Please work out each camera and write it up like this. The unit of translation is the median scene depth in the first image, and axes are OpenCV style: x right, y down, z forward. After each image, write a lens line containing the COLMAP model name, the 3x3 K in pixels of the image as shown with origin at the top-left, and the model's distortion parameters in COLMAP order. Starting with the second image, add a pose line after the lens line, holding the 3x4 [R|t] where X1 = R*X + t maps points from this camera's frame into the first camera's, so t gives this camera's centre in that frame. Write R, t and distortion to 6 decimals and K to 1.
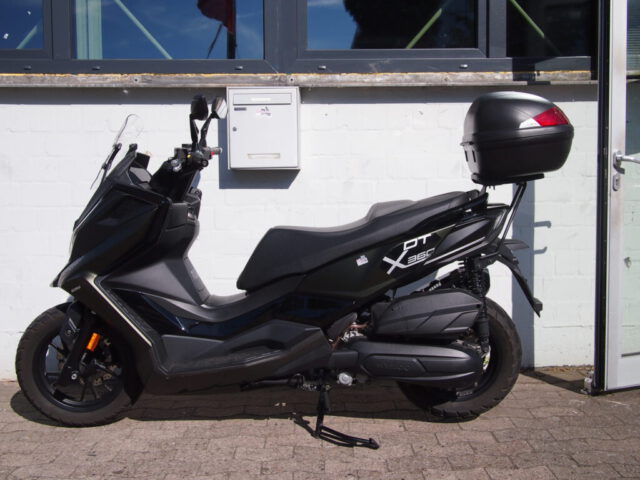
lens RADIAL K [[696.4, 0, 323.3], [0, 696.4, 241.0], [0, 0, 1]] dist [-0.019081, 0.016366]
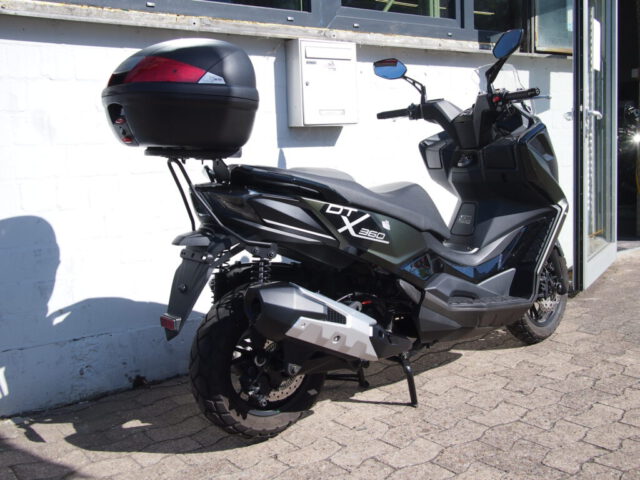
lens RADIAL K [[696.4, 0, 323.3], [0, 696.4, 241.0], [0, 0, 1]] dist [-0.019081, 0.016366]
pose [[0.794190, -0.106887, 0.598195, -0.703905], [0.088525, 0.994258, 0.060127, -0.001455], [-0.601187, 0.005203, 0.799092, 0.224185]]
